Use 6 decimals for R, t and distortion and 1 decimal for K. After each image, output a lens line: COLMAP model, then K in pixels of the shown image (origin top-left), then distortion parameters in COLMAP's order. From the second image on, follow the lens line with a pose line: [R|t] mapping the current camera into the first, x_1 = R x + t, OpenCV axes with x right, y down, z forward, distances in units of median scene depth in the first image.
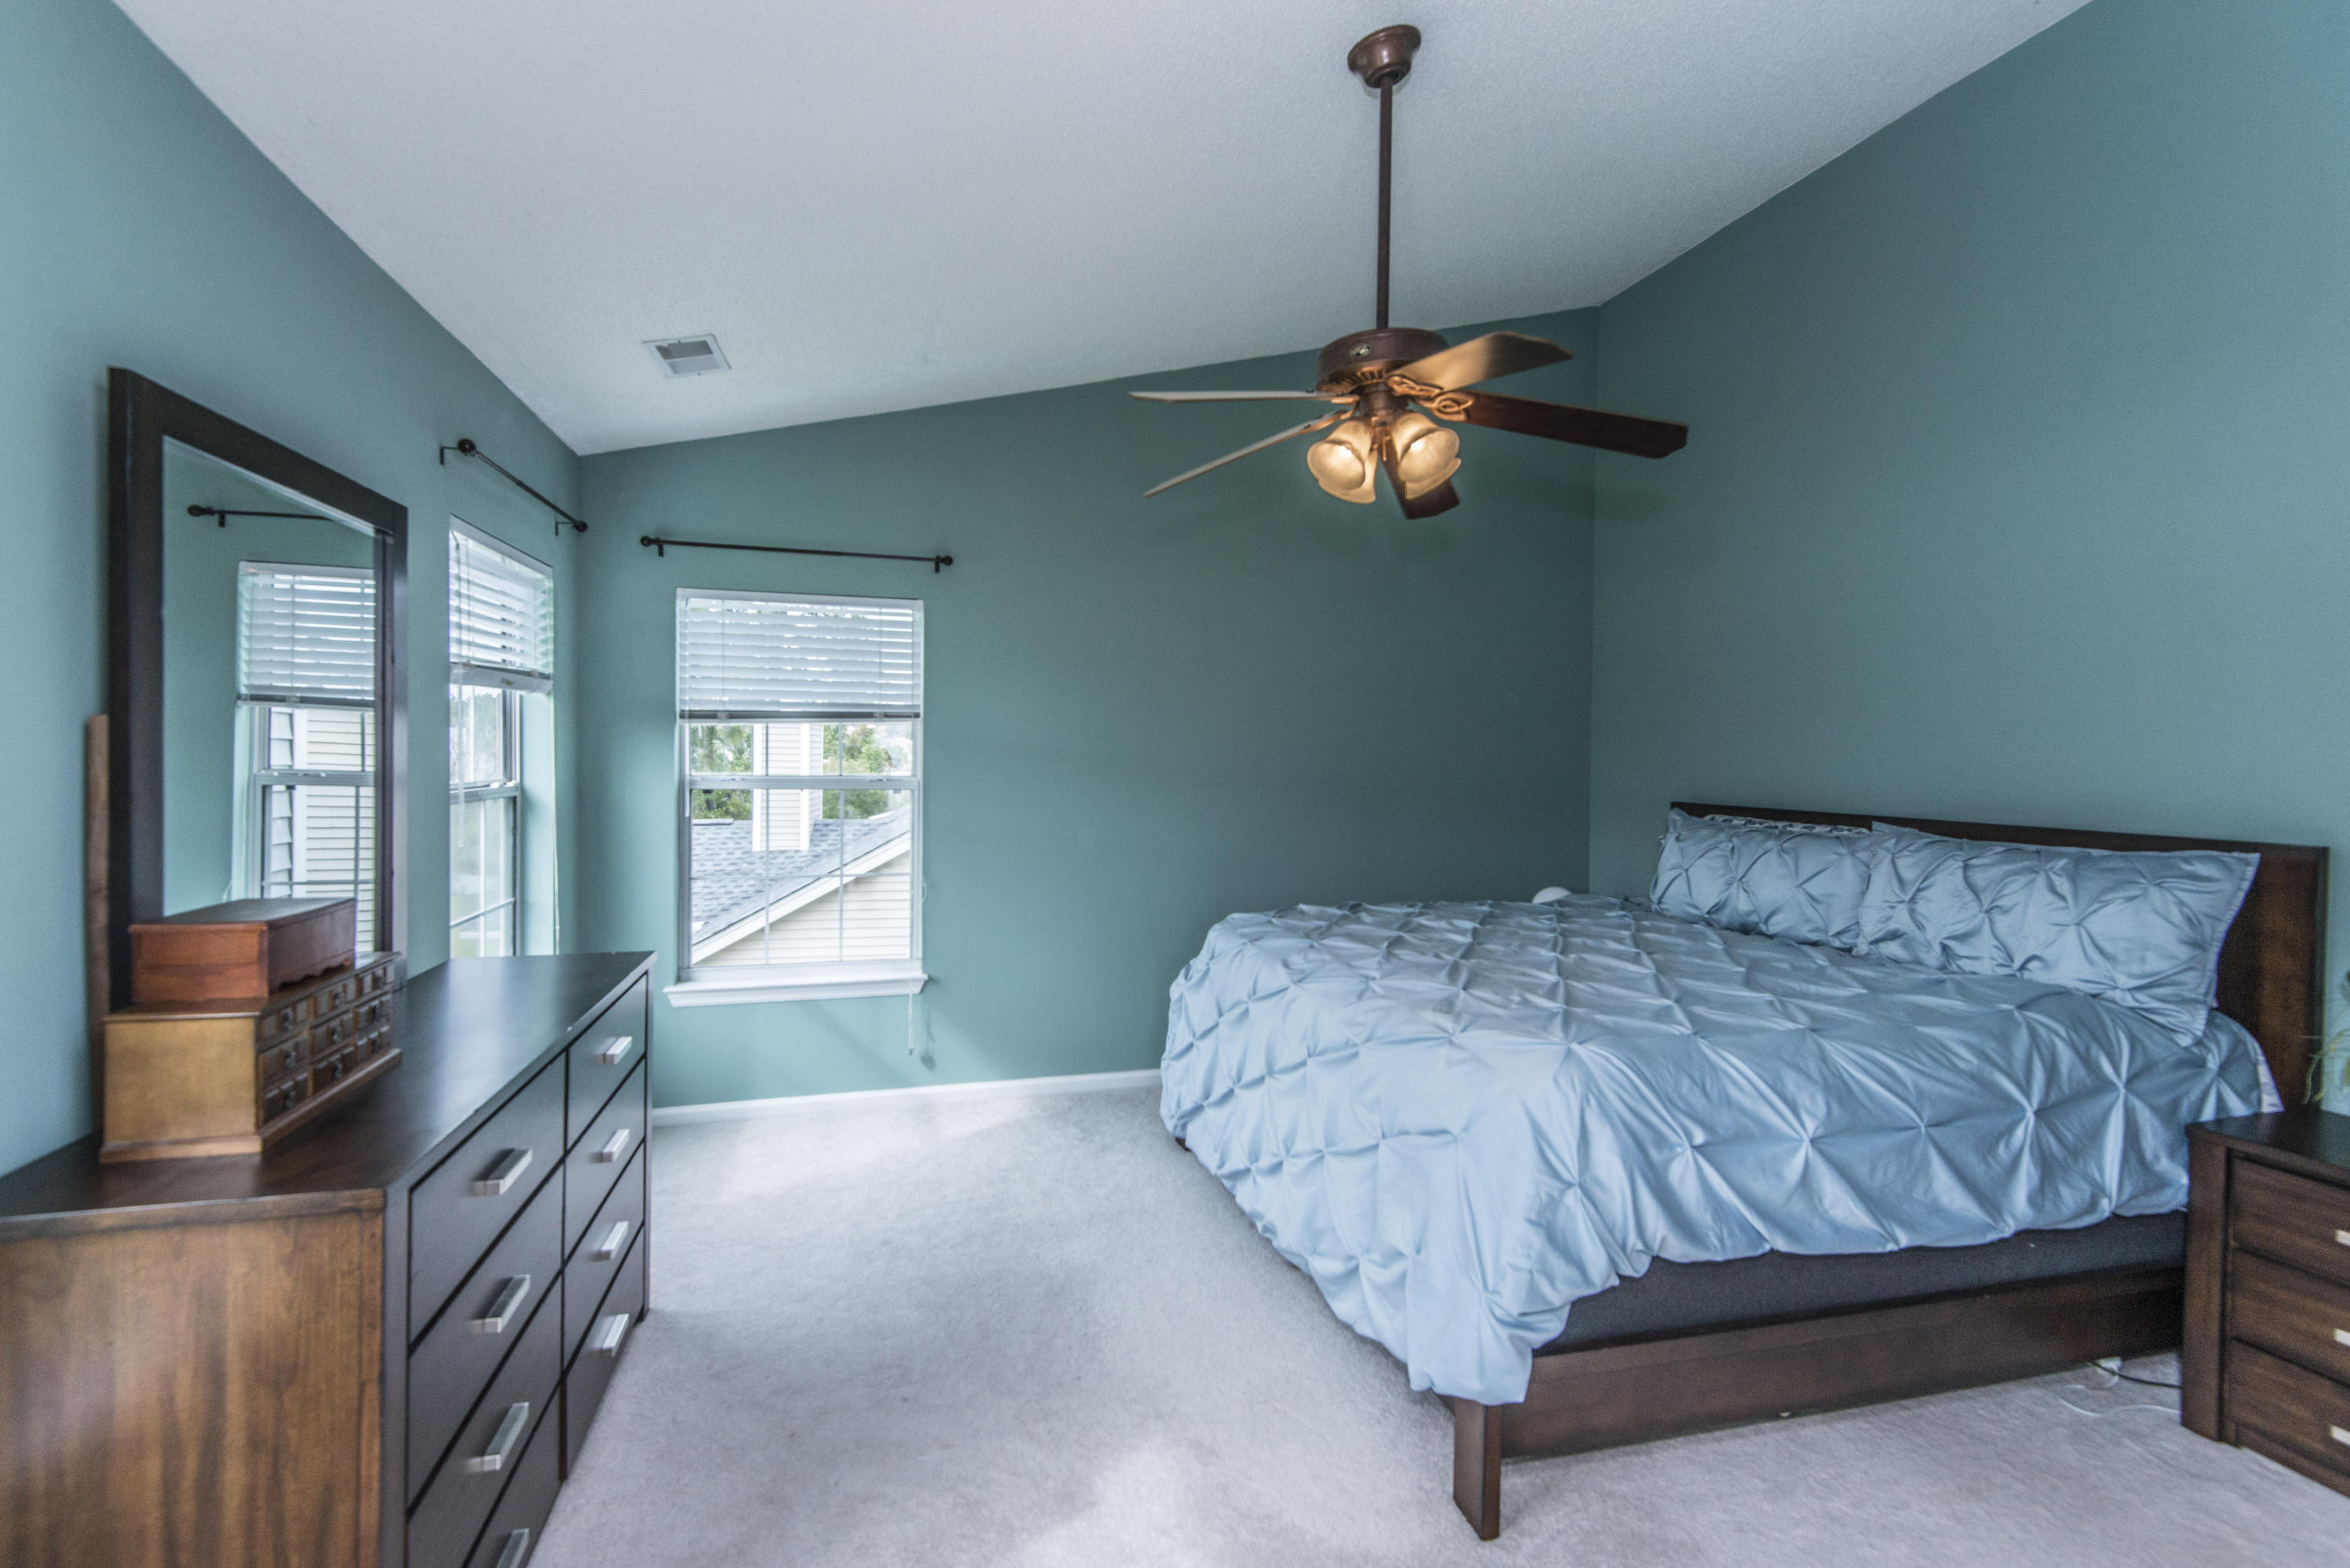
lens RADIAL K [[1055.3, 0, 1168.4], [0, 1055.3, 774.3], [0, 0, 1]] dist [0.035338, -0.018544]
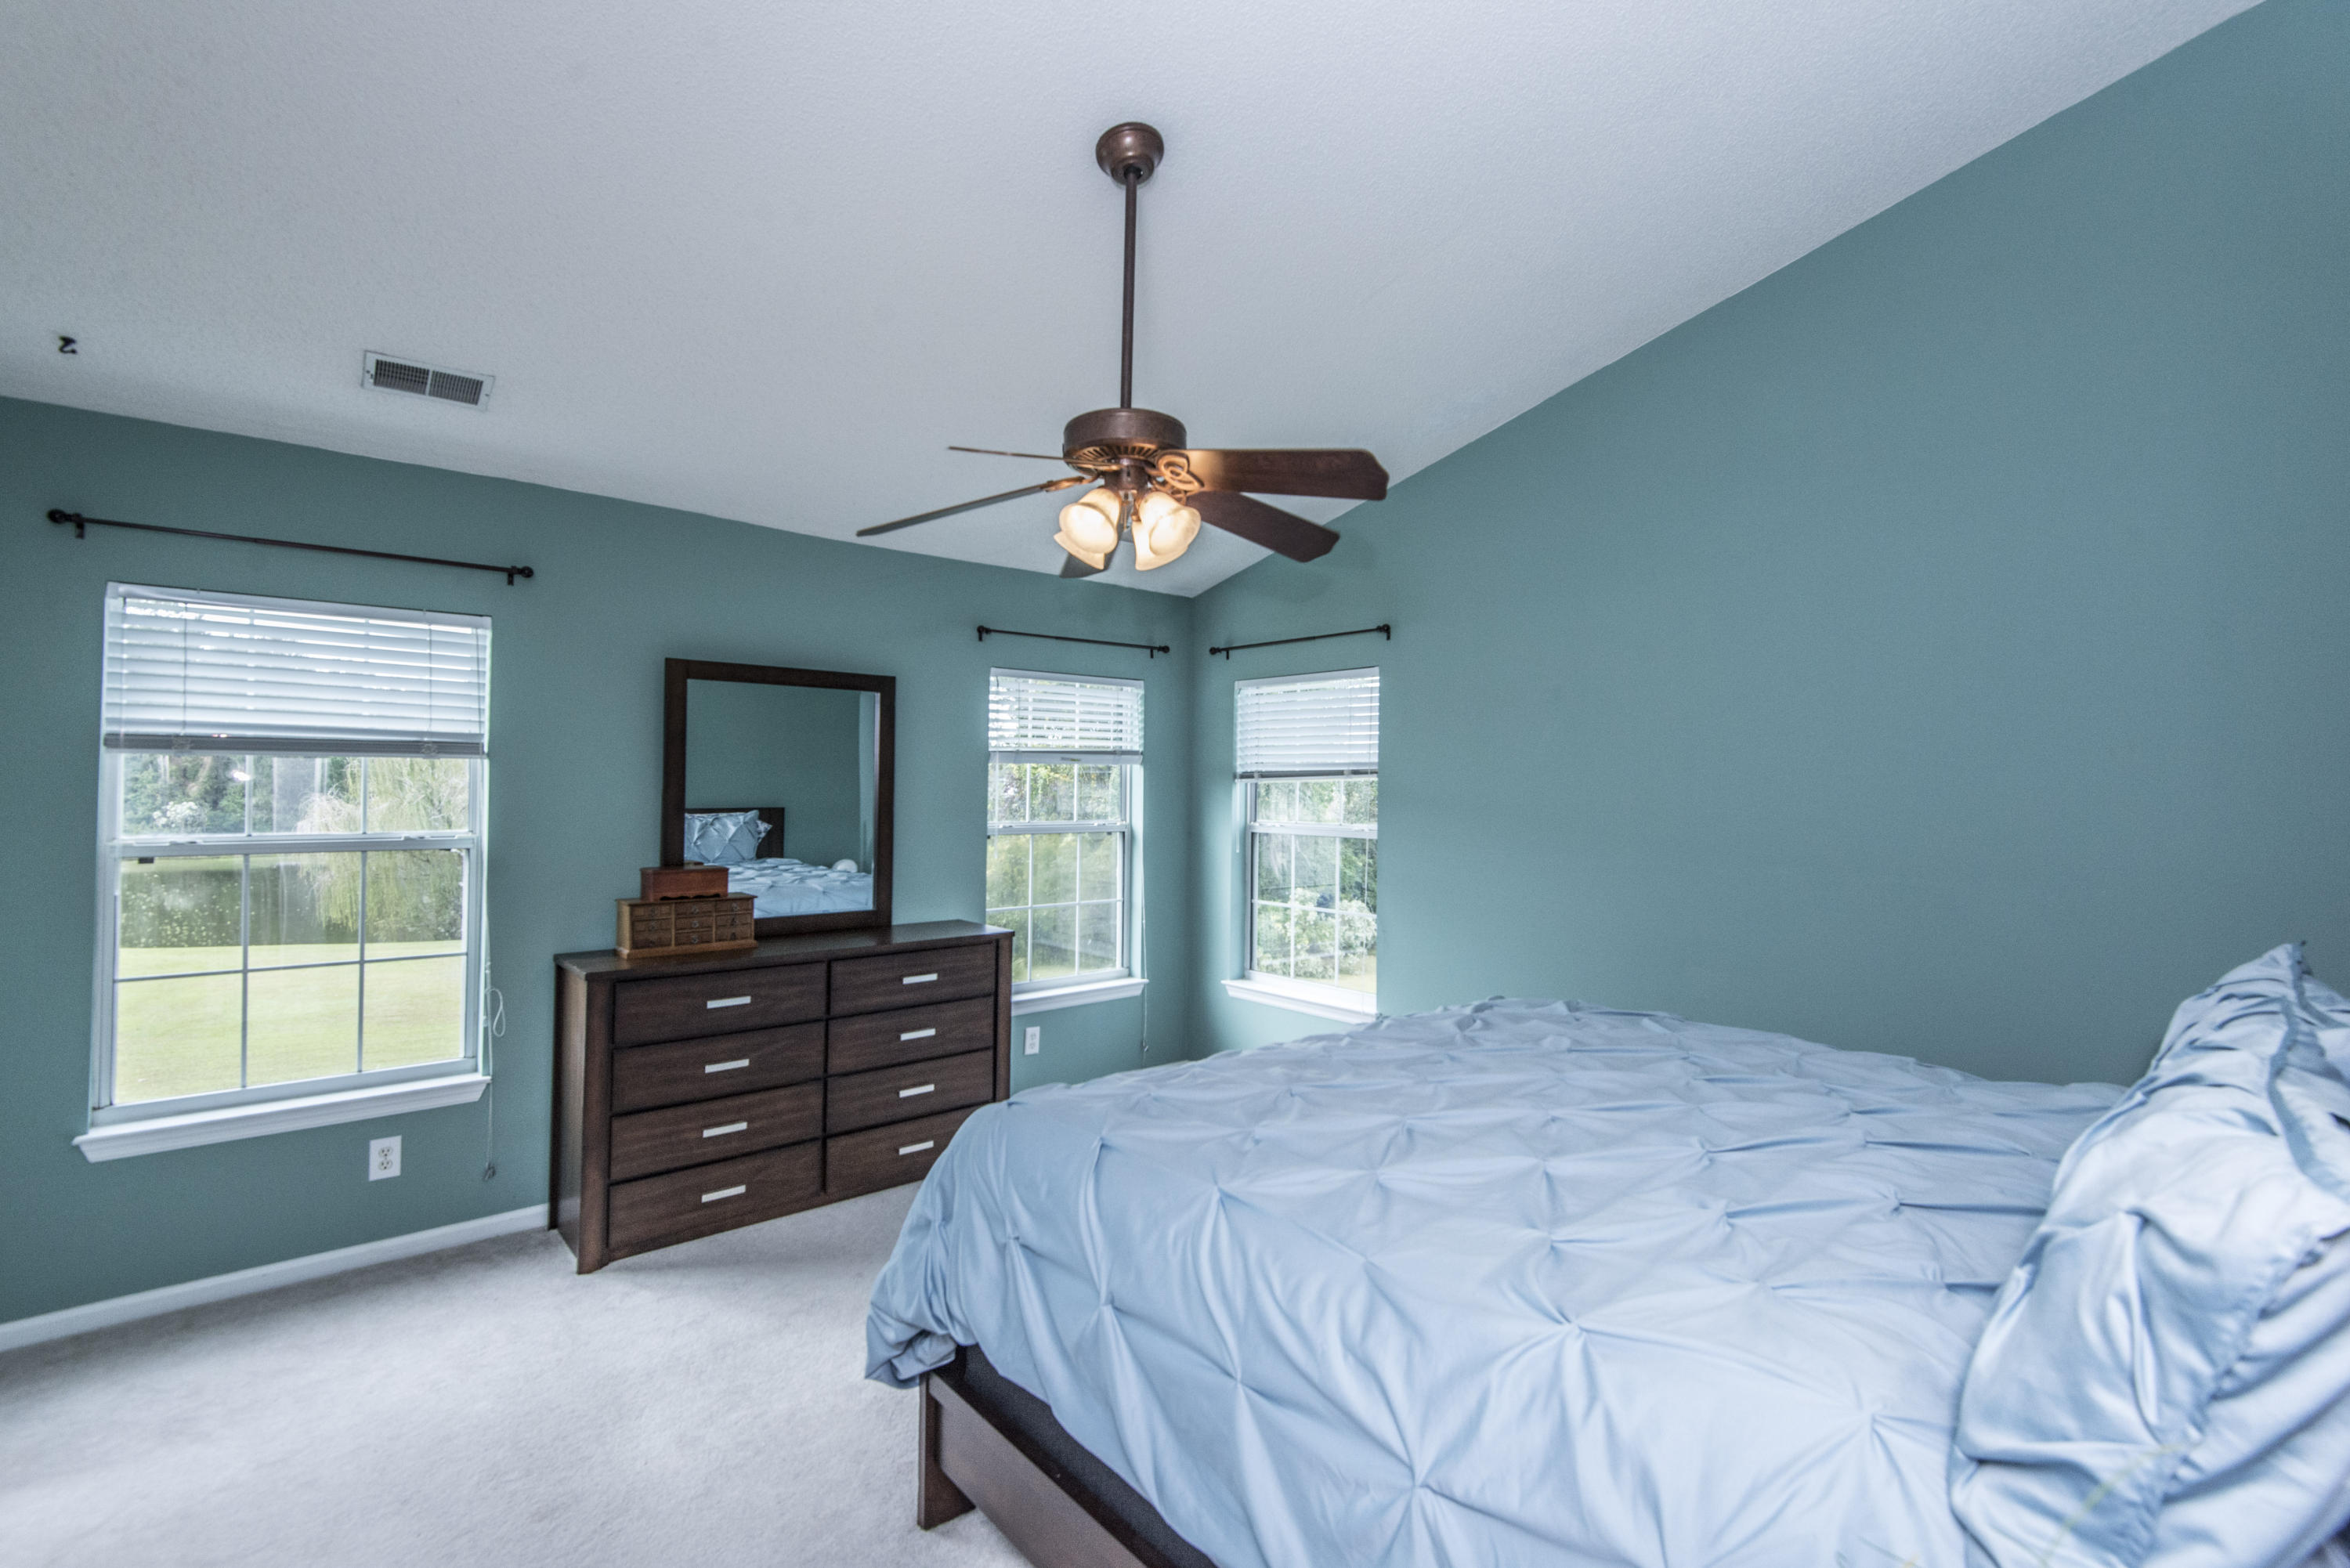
lens RADIAL K [[1055.3, 0, 1168.4], [0, 1055.3, 774.3], [0, 0, 1]] dist [0.035338, -0.018544]
pose [[0.436376, -0.018099, -0.899582, 1.093347], [-0.027032, 0.999083, -0.033214, -0.018035], [0.899358, 0.038811, 0.435487, 0.545185]]
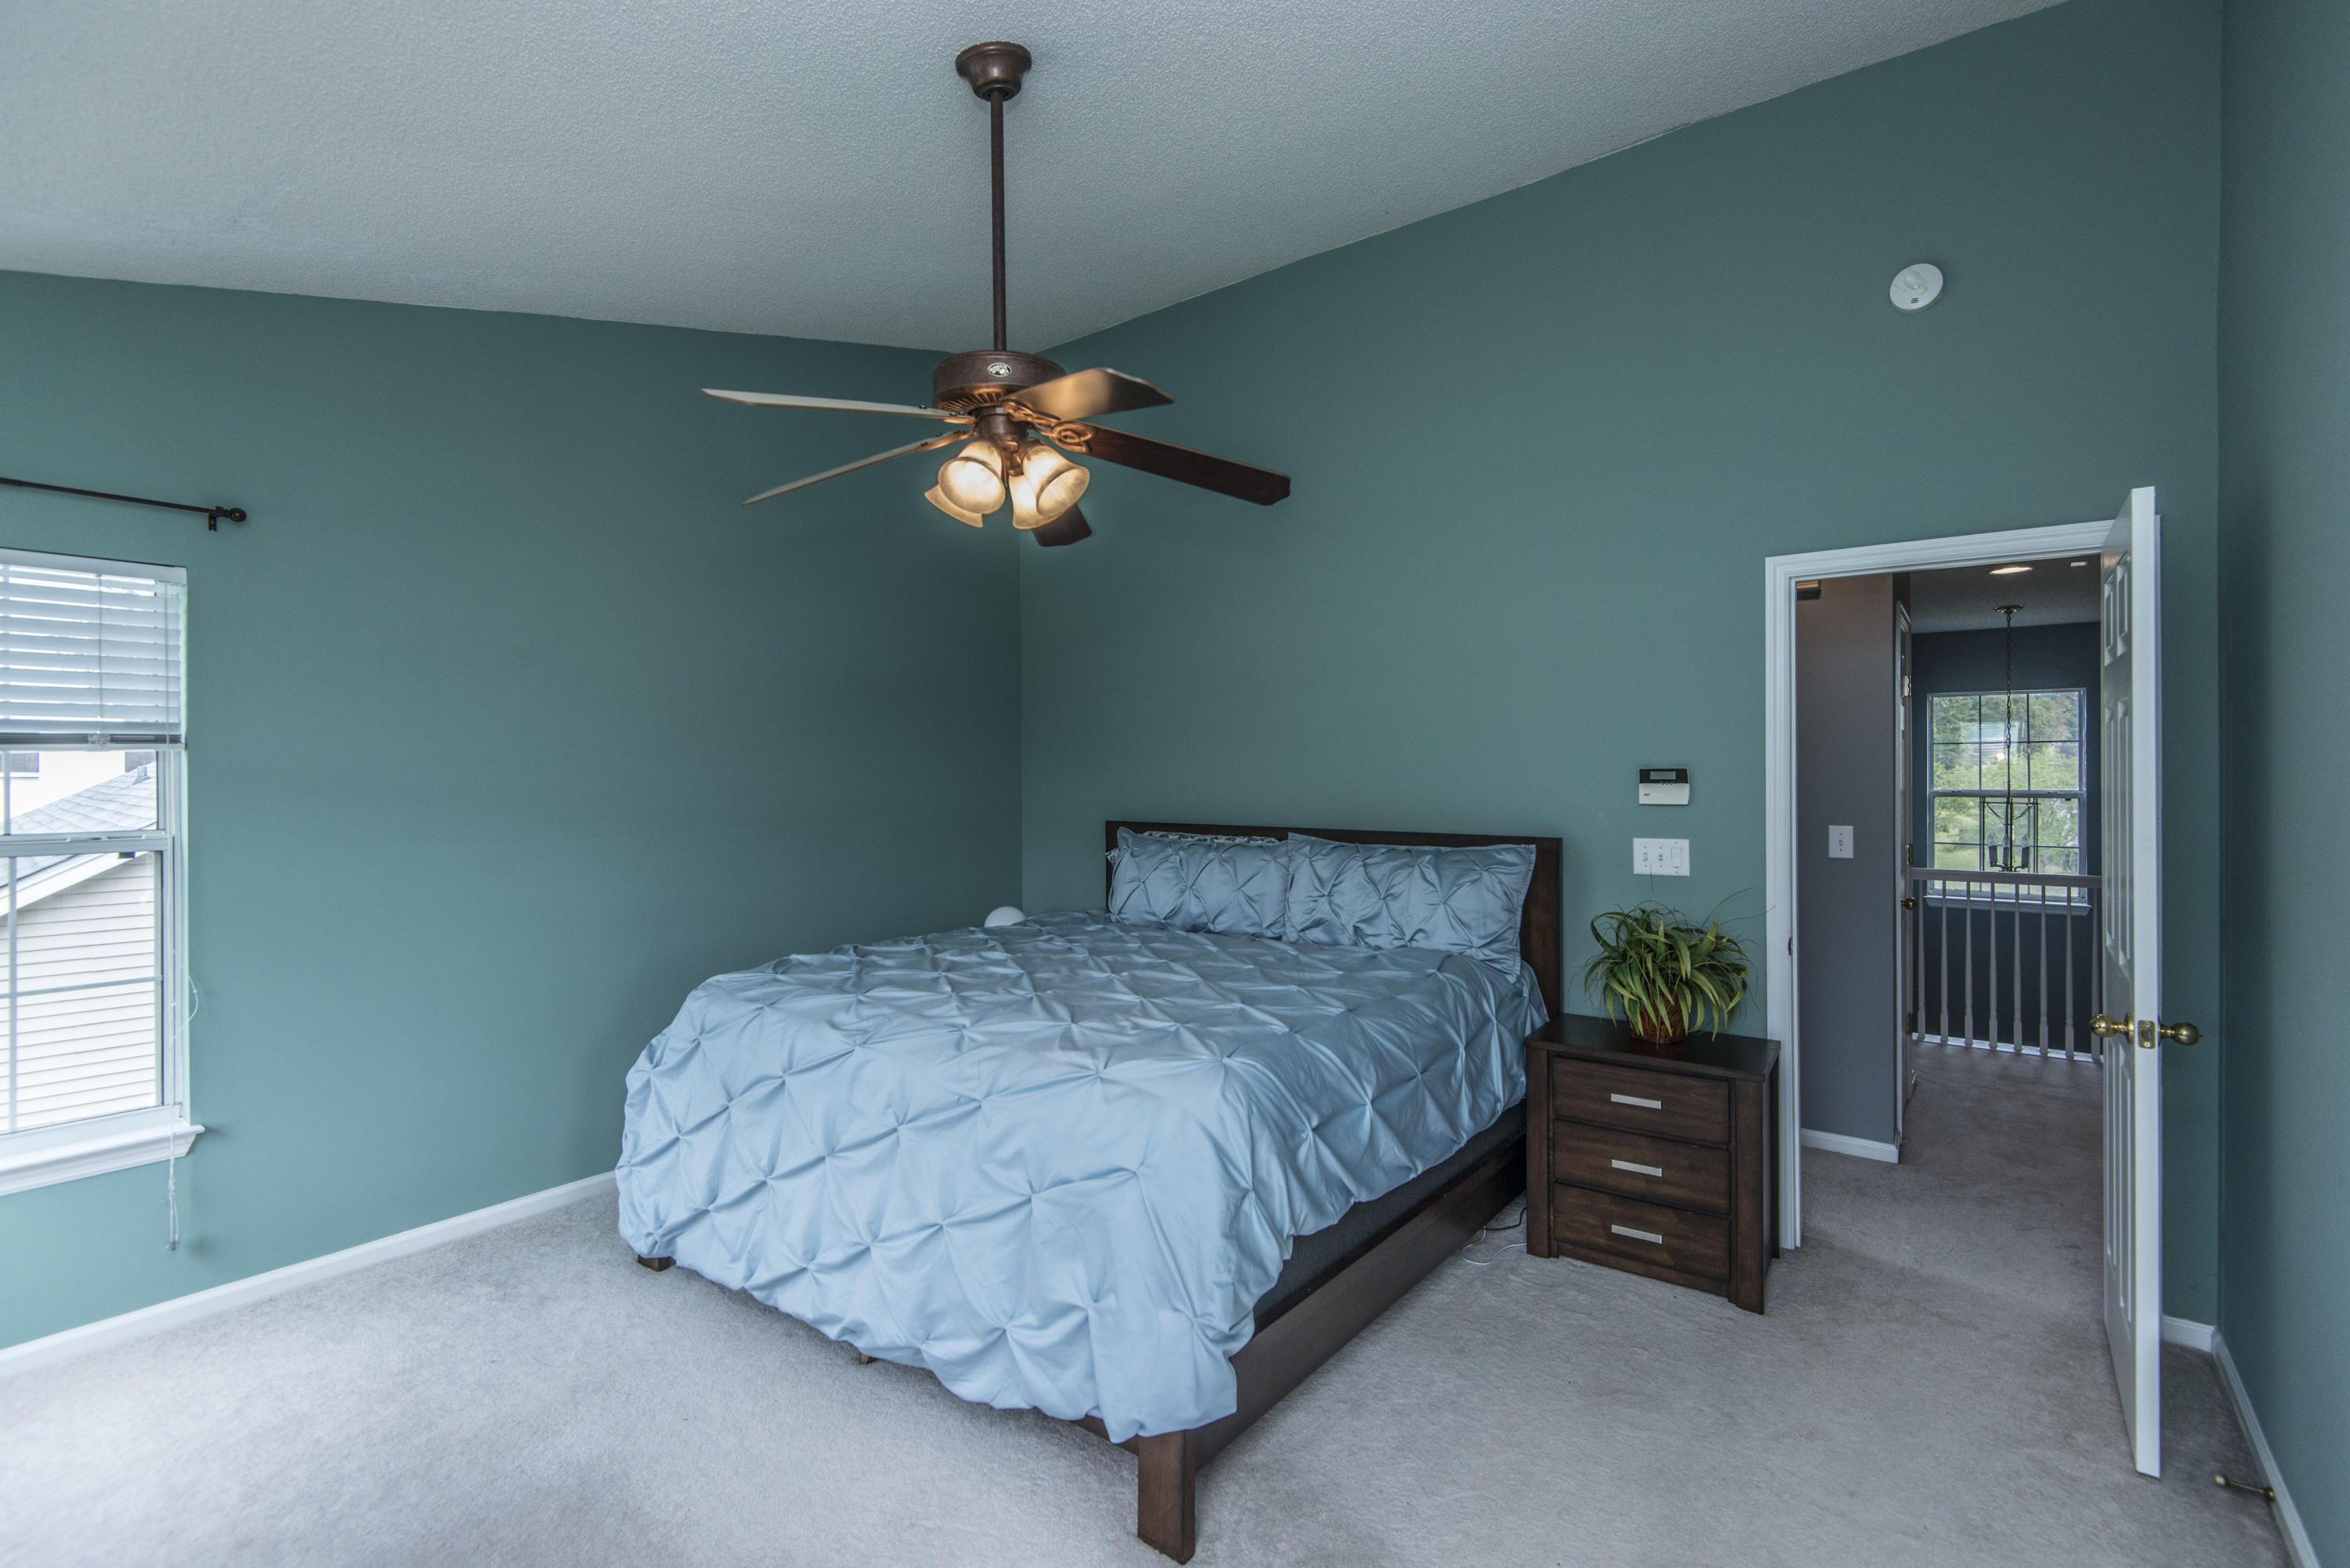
lens RADIAL K [[1055.3, 0, 1168.4], [0, 1055.3, 774.3], [0, 0, 1]] dist [0.035338, -0.018544]
pose [[0.798337, -0.015042, 0.602023, -0.241234], [0.024515, 0.999671, -0.007531, -0.022280], [-0.601712, 0.020770, 0.798443, 0.135111]]
